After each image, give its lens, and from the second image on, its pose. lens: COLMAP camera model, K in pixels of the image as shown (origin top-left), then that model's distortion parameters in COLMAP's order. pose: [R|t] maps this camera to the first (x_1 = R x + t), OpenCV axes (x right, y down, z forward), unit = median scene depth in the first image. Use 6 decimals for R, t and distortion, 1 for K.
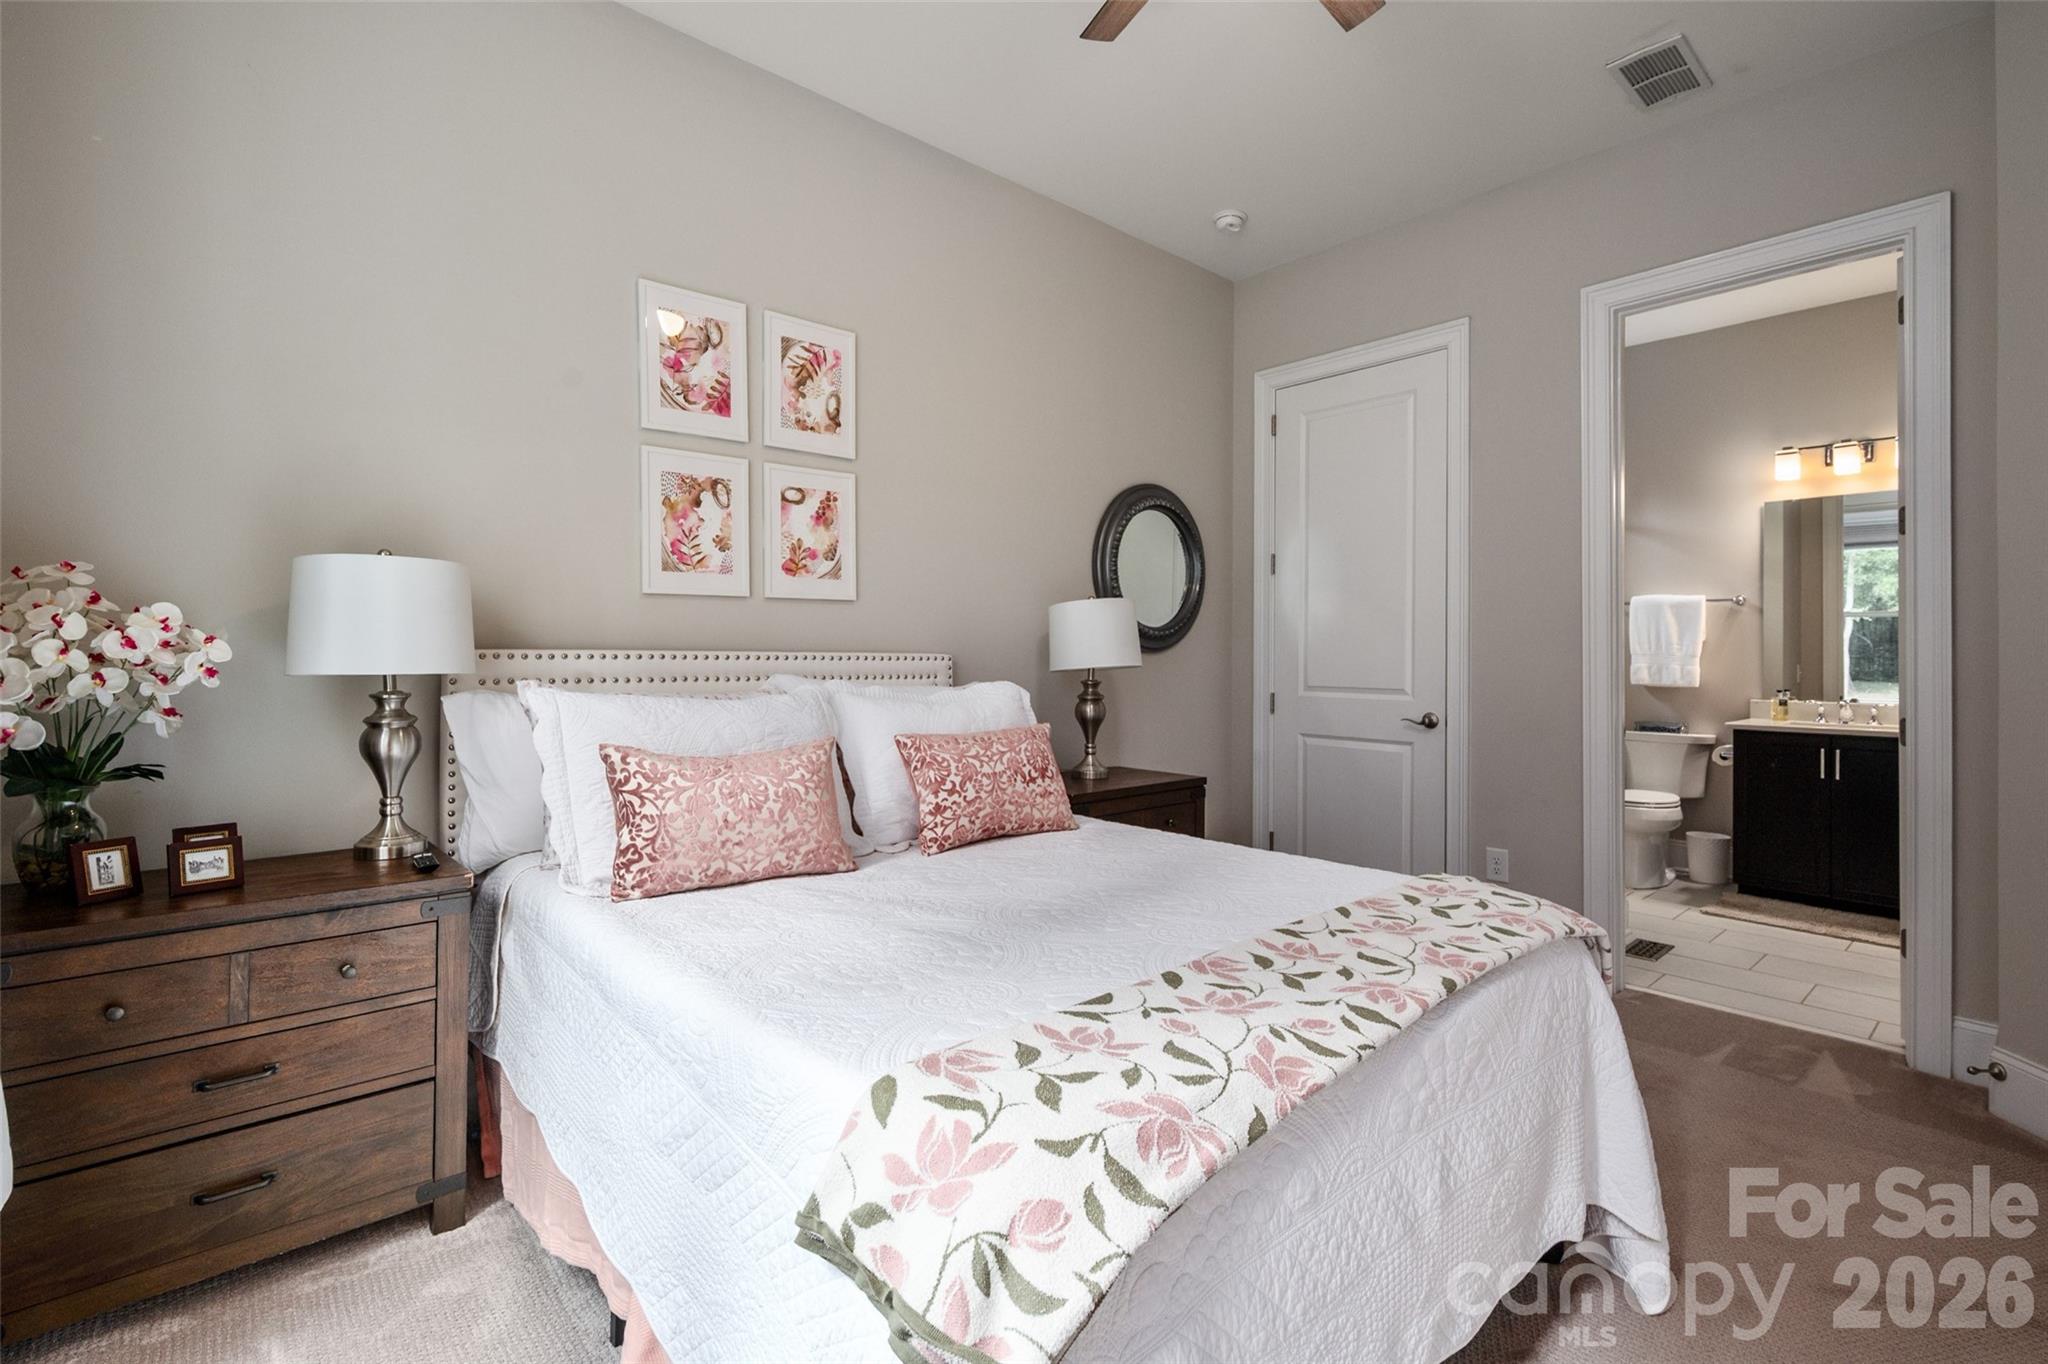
lens RADIAL K [[930.7, 0, 1034.7], [0, 930.7, 649.8], [0, 0, 1]] dist [0.001118, -0.000010]
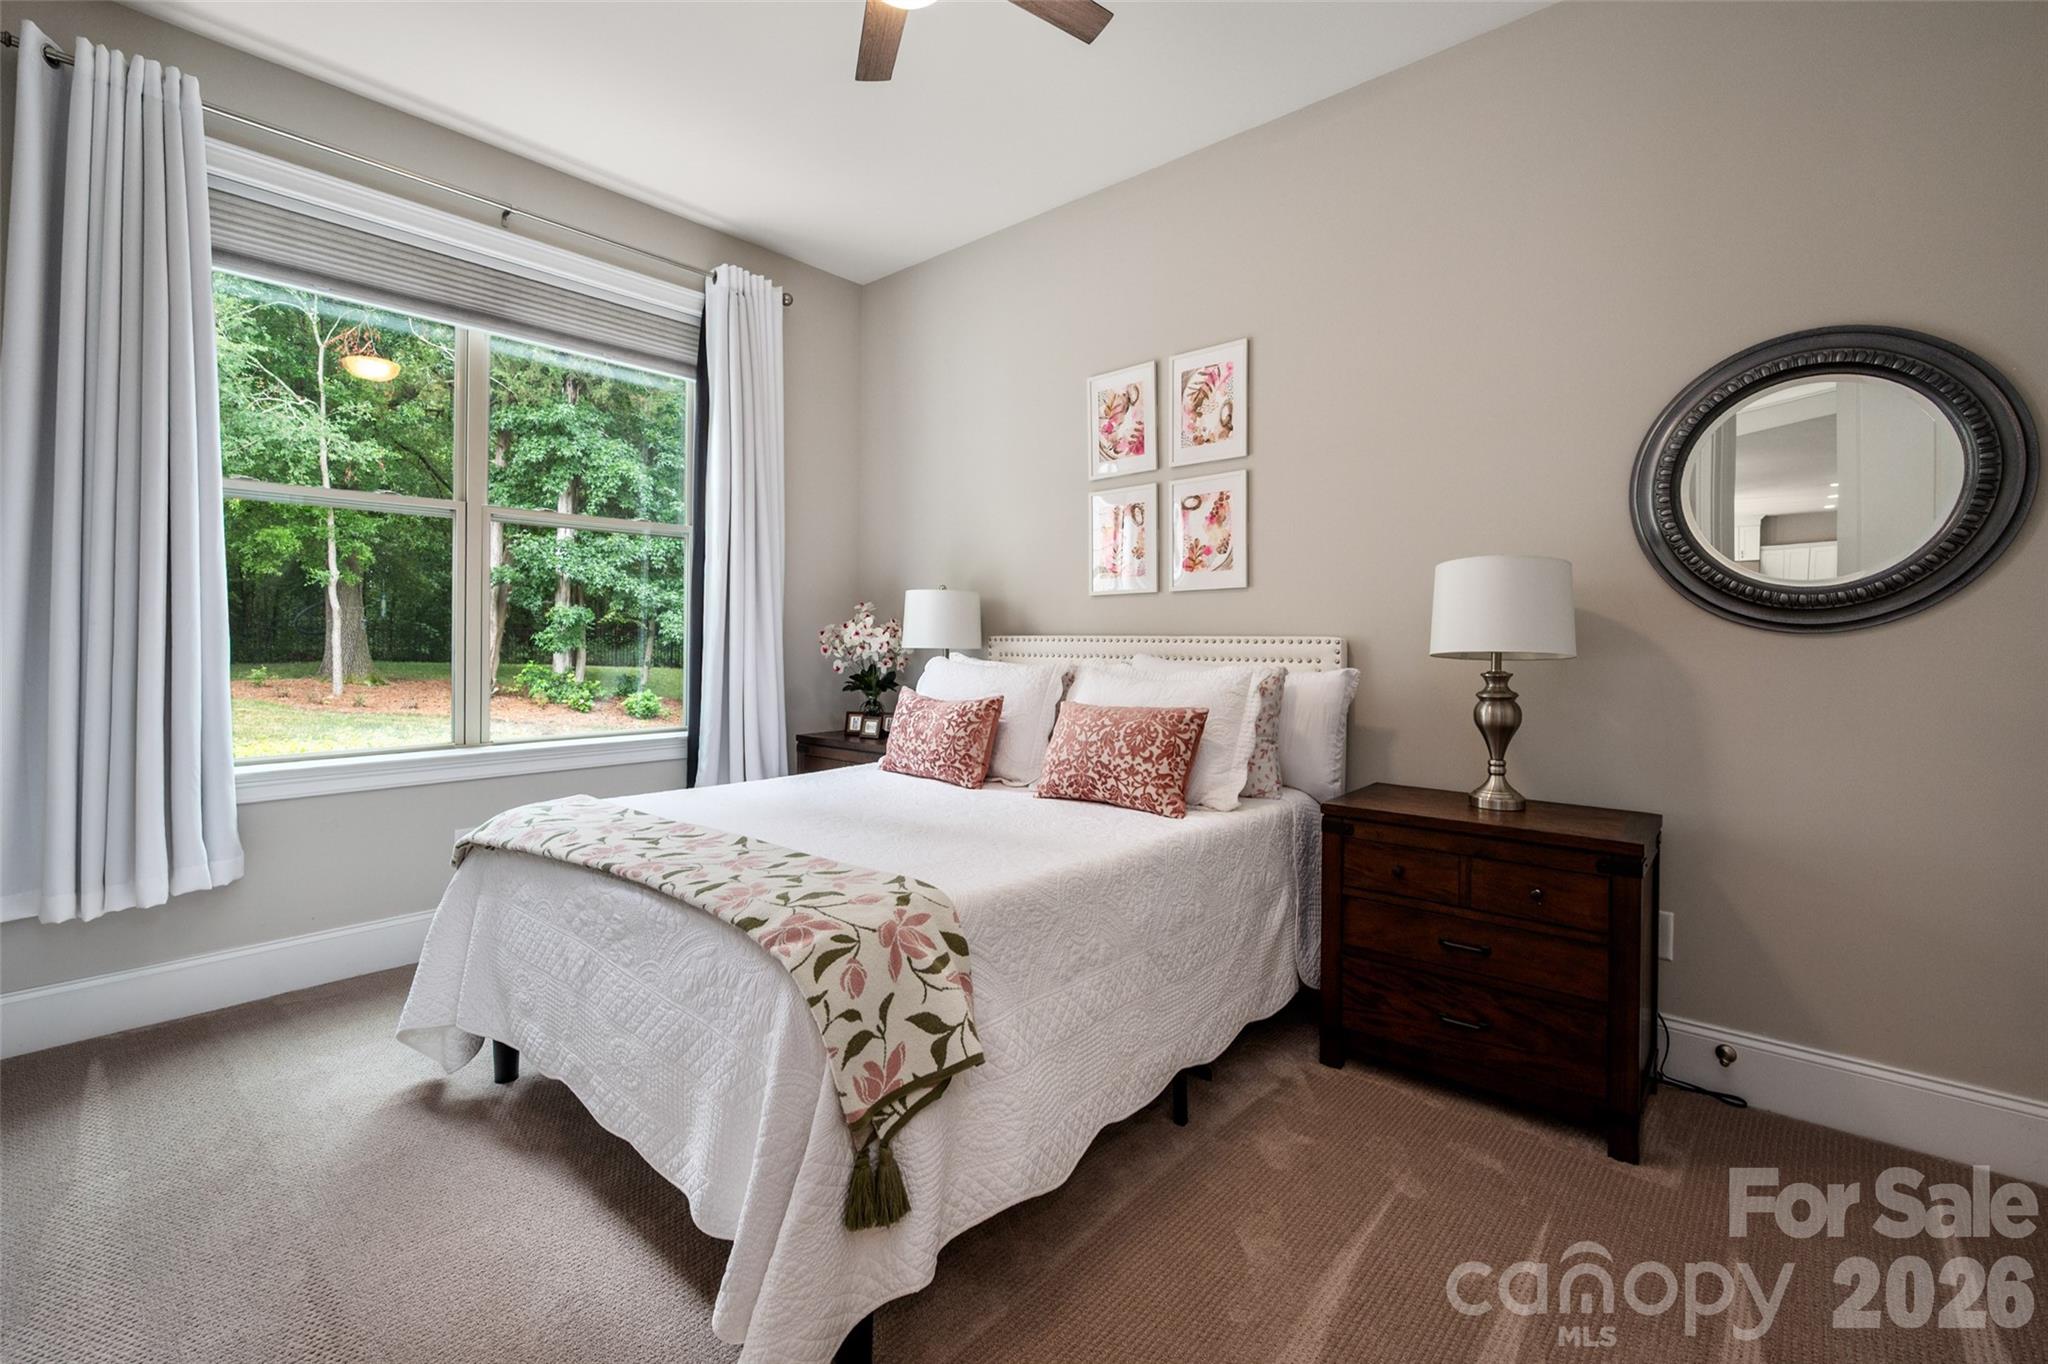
lens RADIAL K [[894.8, 0, 1047.3], [0, 894.8, 644.6], [0, 0, 1]] dist [-0.000161, 0.000001]
pose [[0.124183, 0.002391, -0.992256, 0.841290], [0.002469, 0.999993, 0.002718, 0.010231], [0.992256, -0.002788, 0.124176, 0.675122]]
